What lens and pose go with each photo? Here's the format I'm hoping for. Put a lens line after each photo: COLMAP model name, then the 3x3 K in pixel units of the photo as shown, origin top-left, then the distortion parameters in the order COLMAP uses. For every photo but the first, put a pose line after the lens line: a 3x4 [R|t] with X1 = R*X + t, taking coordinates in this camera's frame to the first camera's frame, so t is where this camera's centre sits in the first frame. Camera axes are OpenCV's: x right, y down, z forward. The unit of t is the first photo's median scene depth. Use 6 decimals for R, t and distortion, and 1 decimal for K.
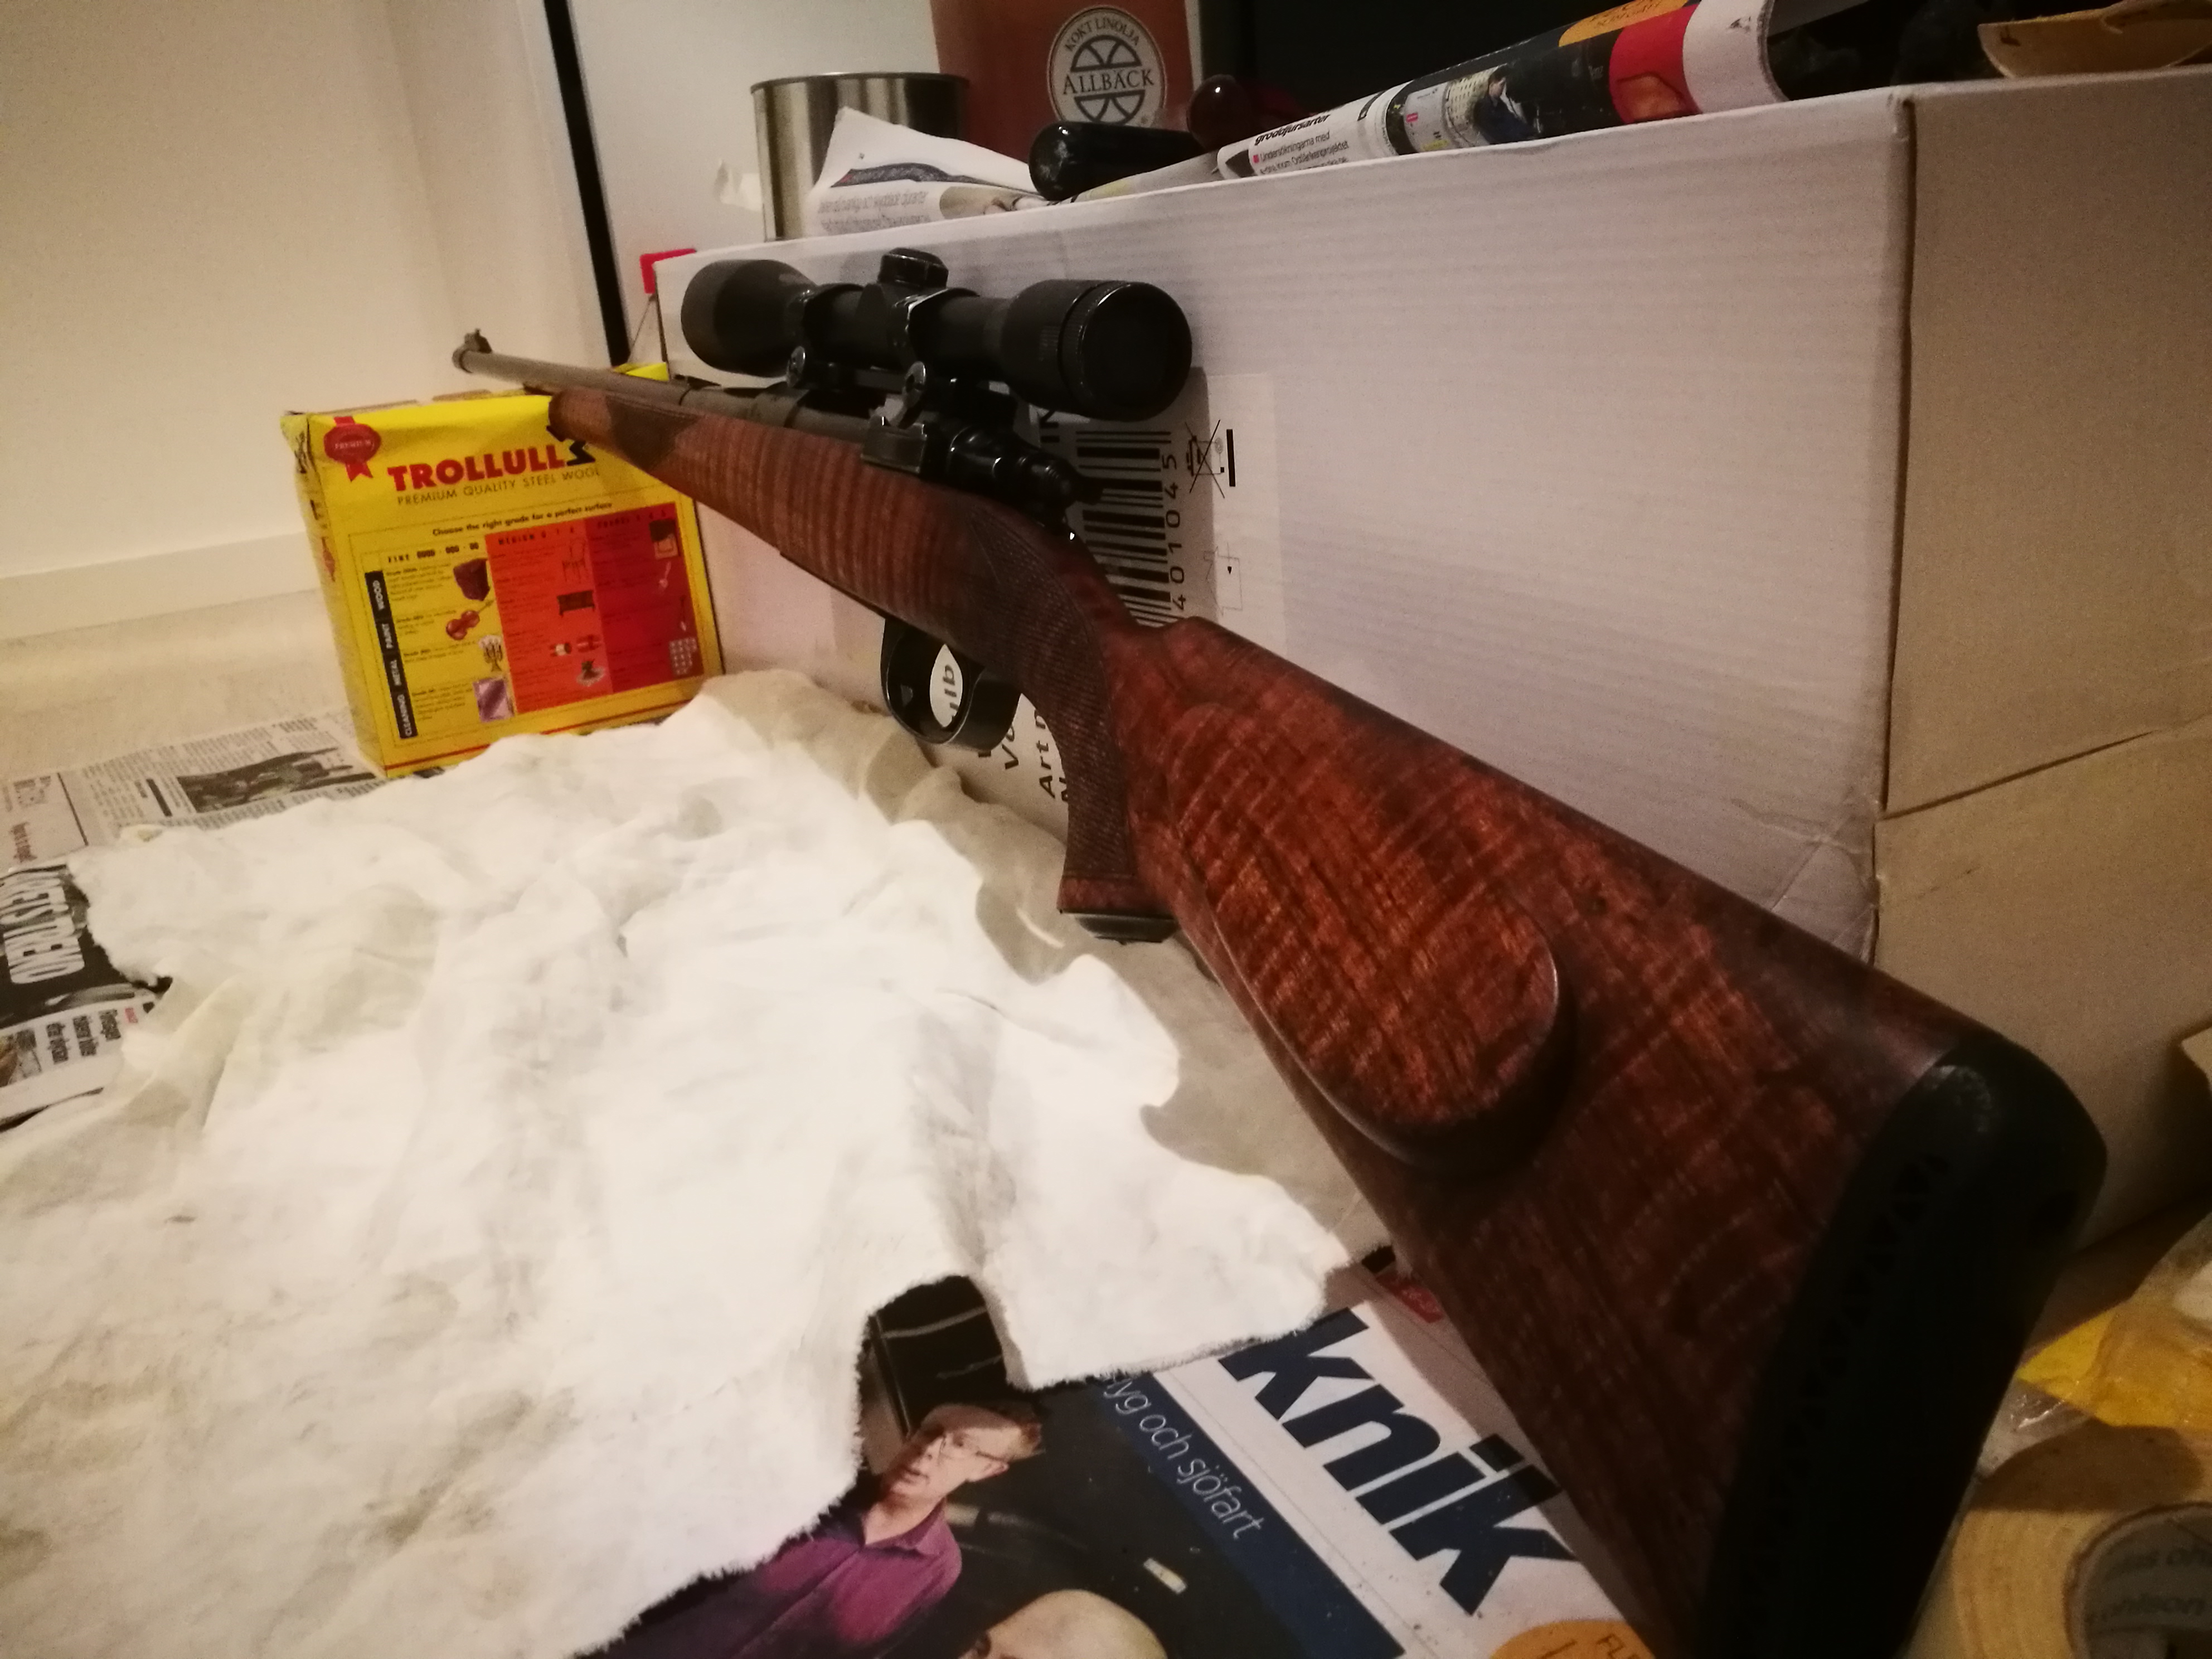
lens RADIAL K [[1755.5, 0, 1106.0], [0, 1755.5, 829.5], [0, 0, 1]] dist [-0.029576, -0.001884]
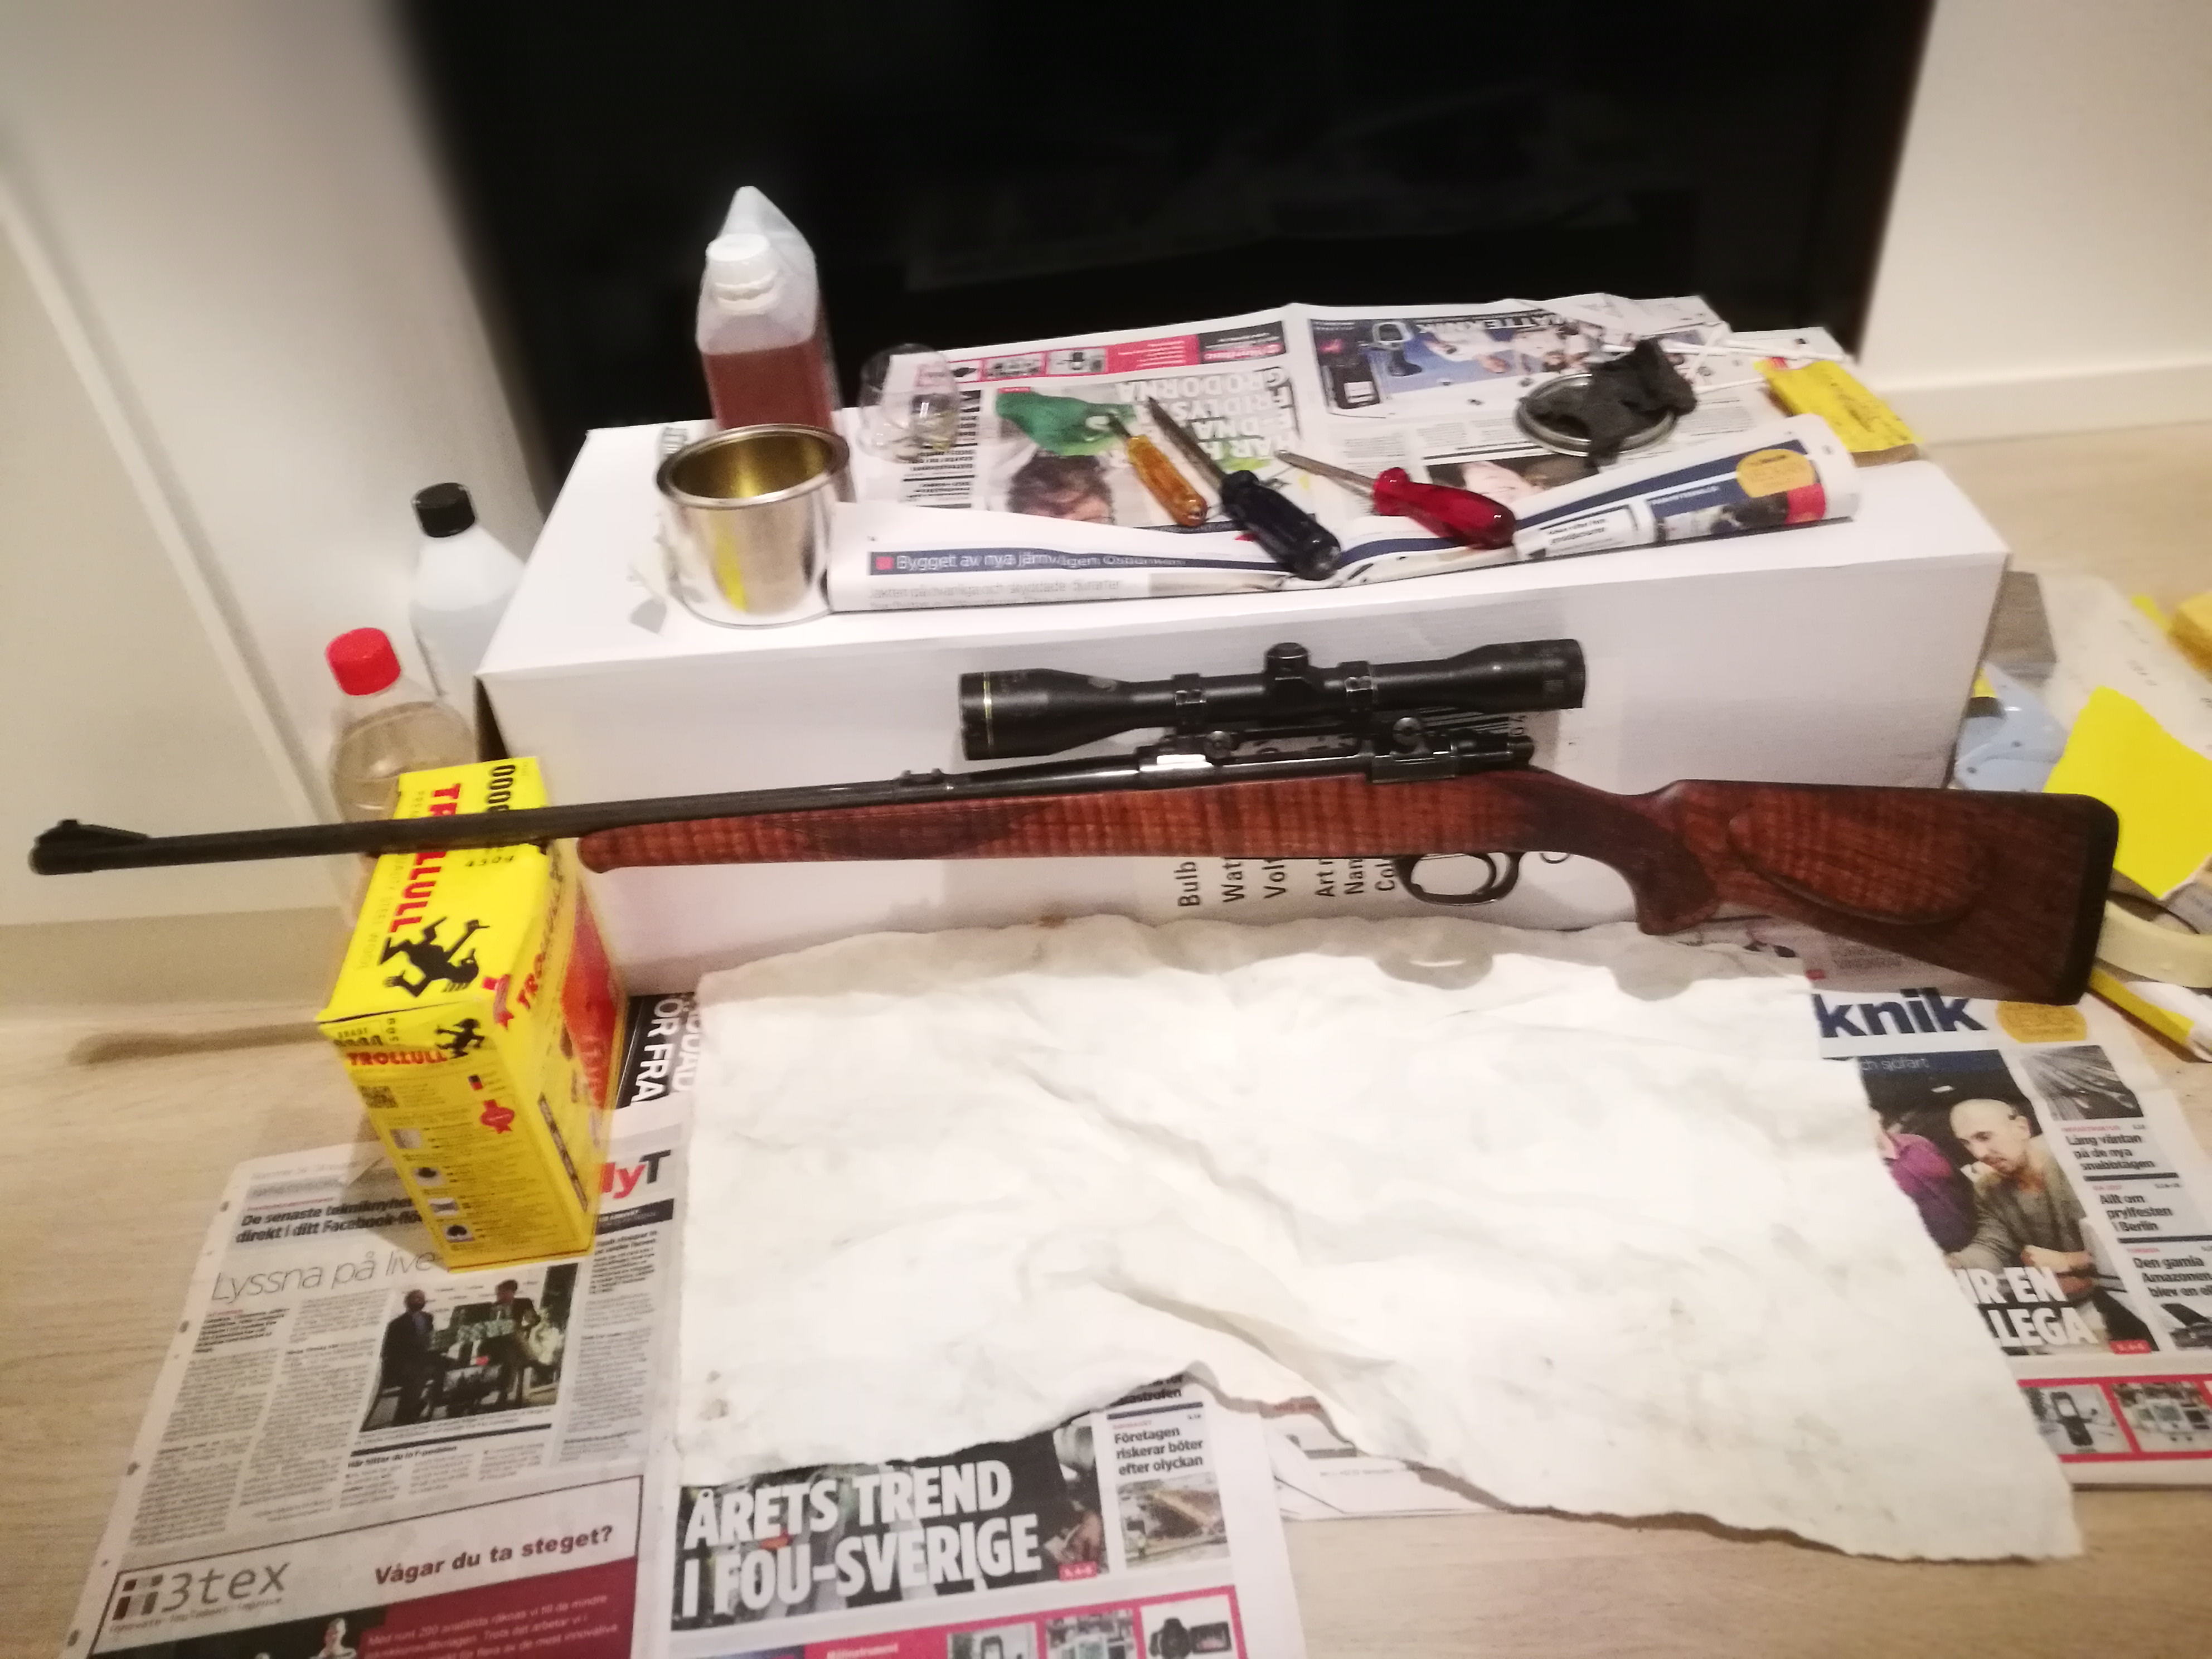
lens RADIAL K [[1688.4, 0, 1106.0], [0, 1688.4, 829.5], [0, 0, 1]] dist [0.001607, 0.001869]
pose [[0.465505, -0.511077, 0.722569, -2.135476], [0.325742, 0.858048, 0.397047, -1.327891], [-0.822920, 0.050544, 0.565905, 0.480893]]
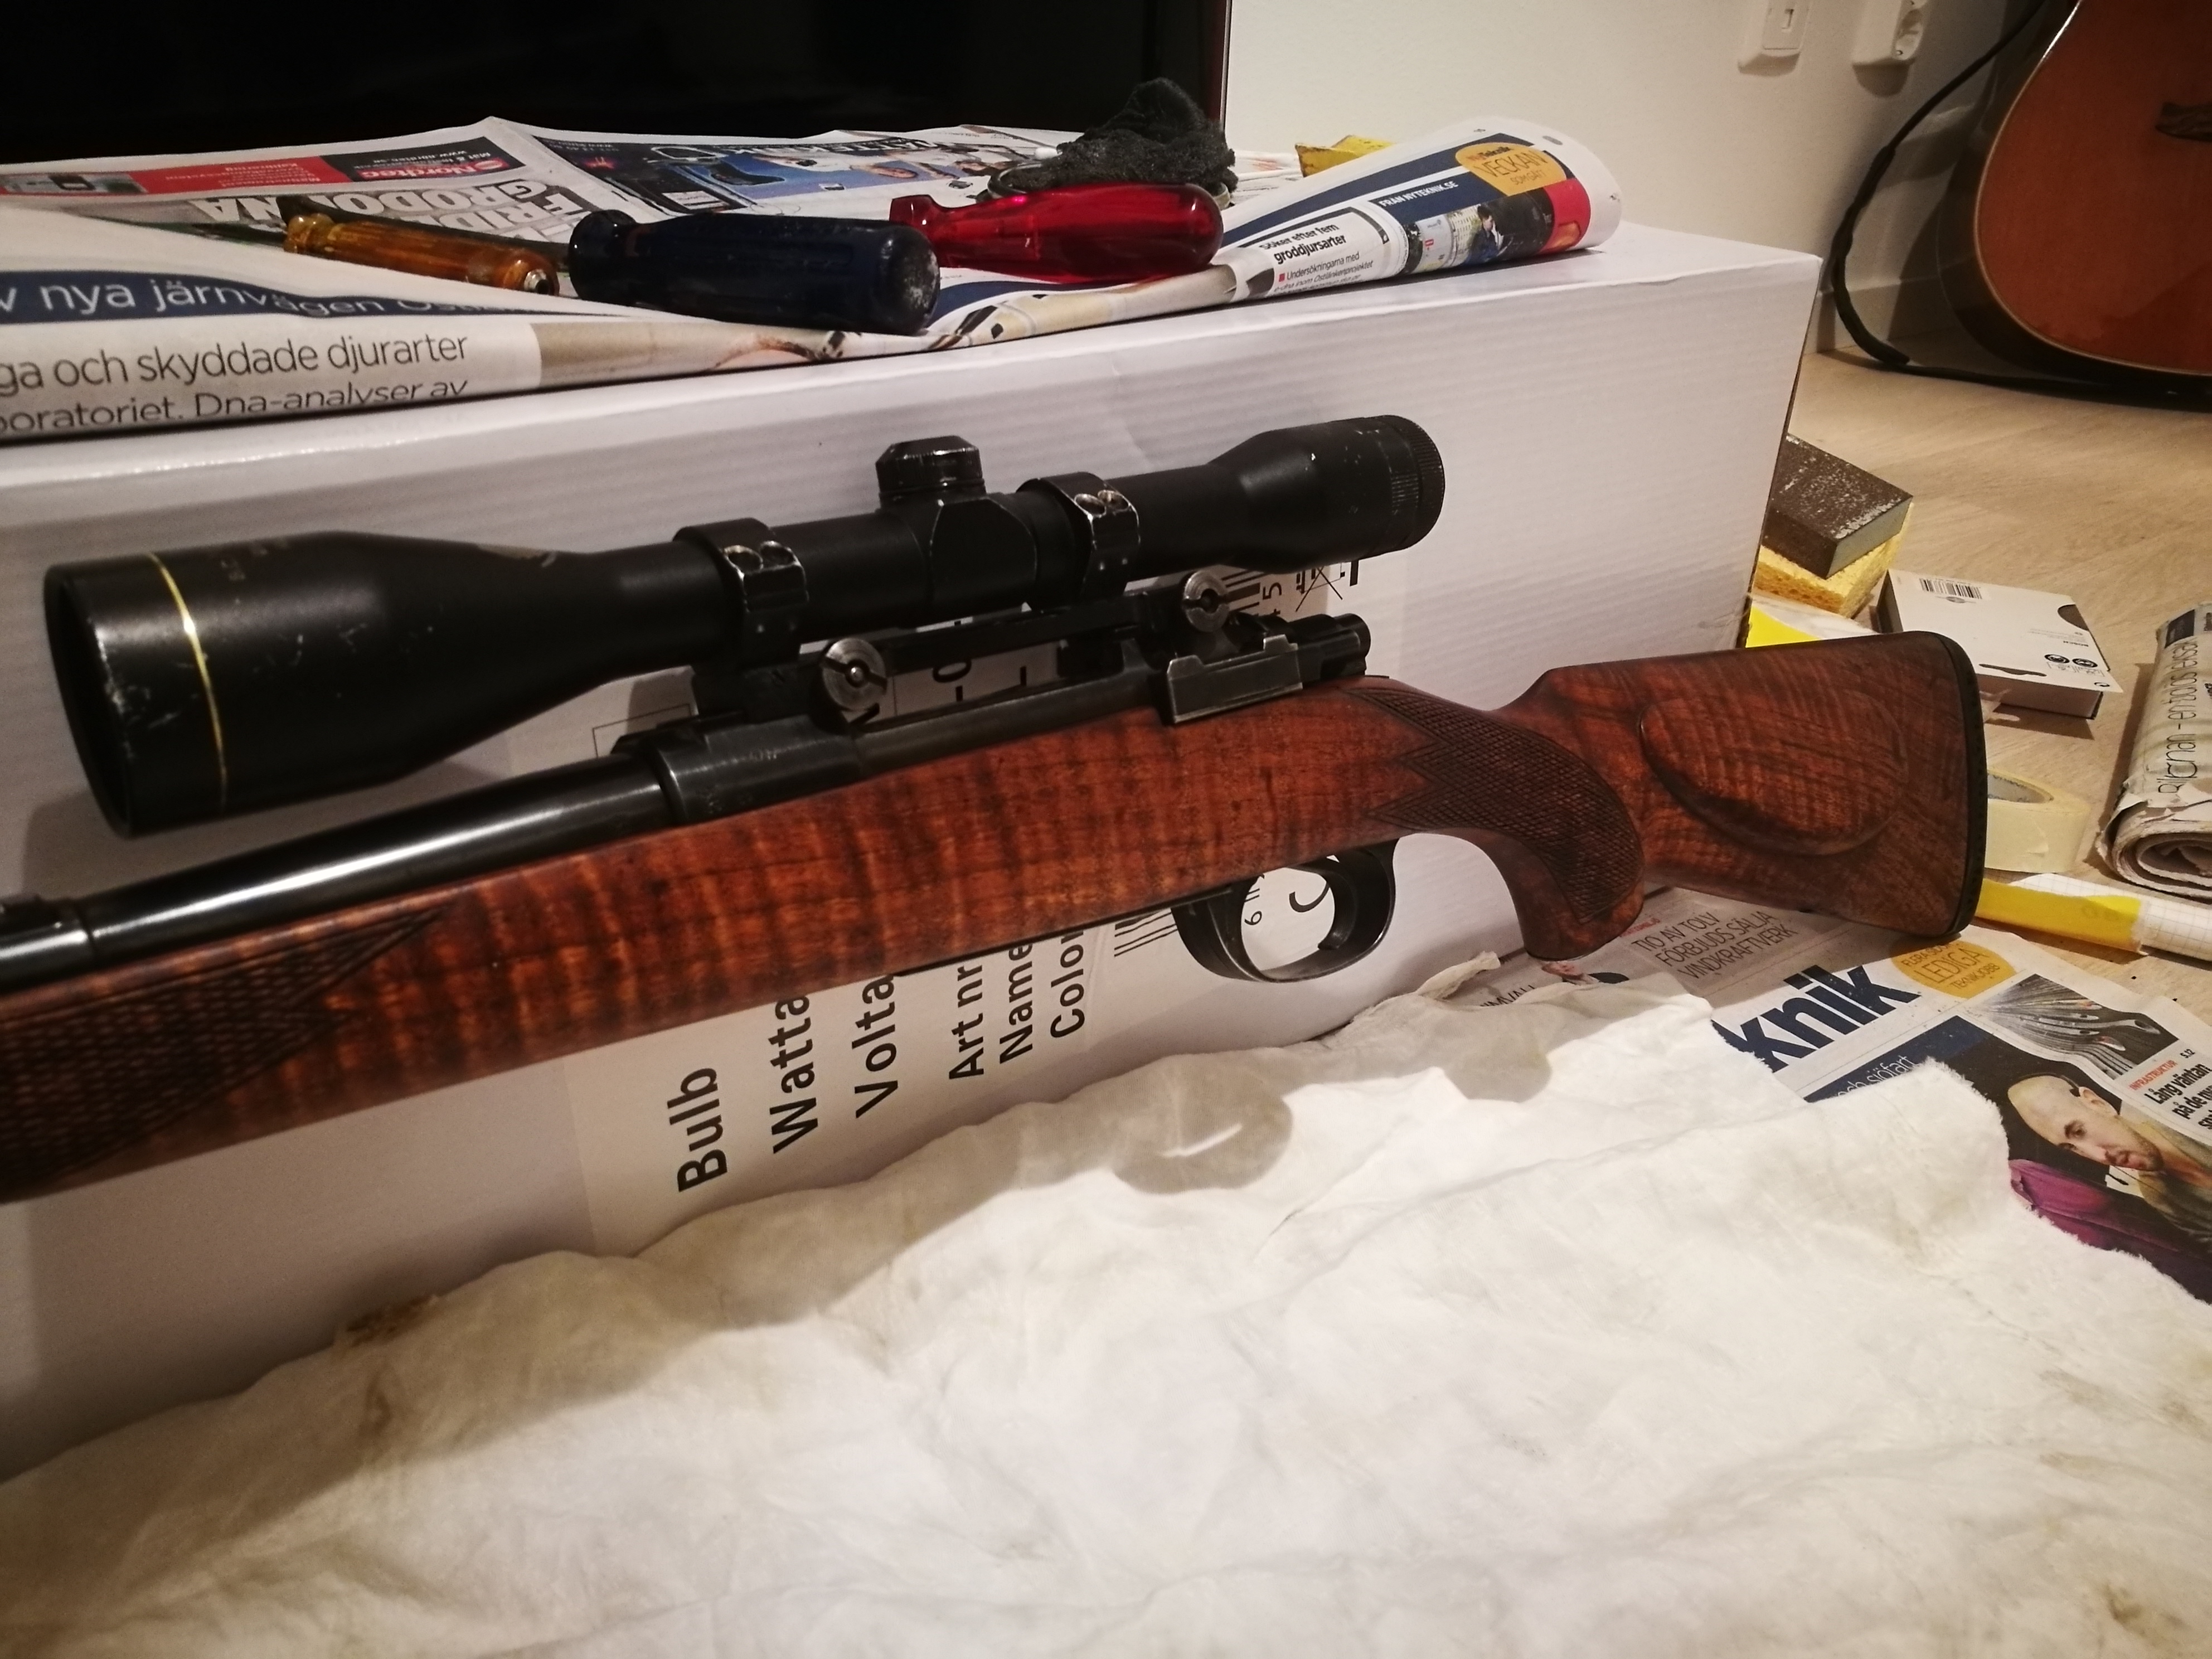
lens RADIAL K [[1736.6, 0, 1106.0], [0, 1736.6, 829.5], [0, 0, 1]] dist [-0.003807, -0.000951]
pose [[-0.157059, -0.378958, 0.911989, -1.217671], [0.296493, 0.862758, 0.409562, -0.717331], [-0.942032, 0.334723, -0.023146, 1.597507]]
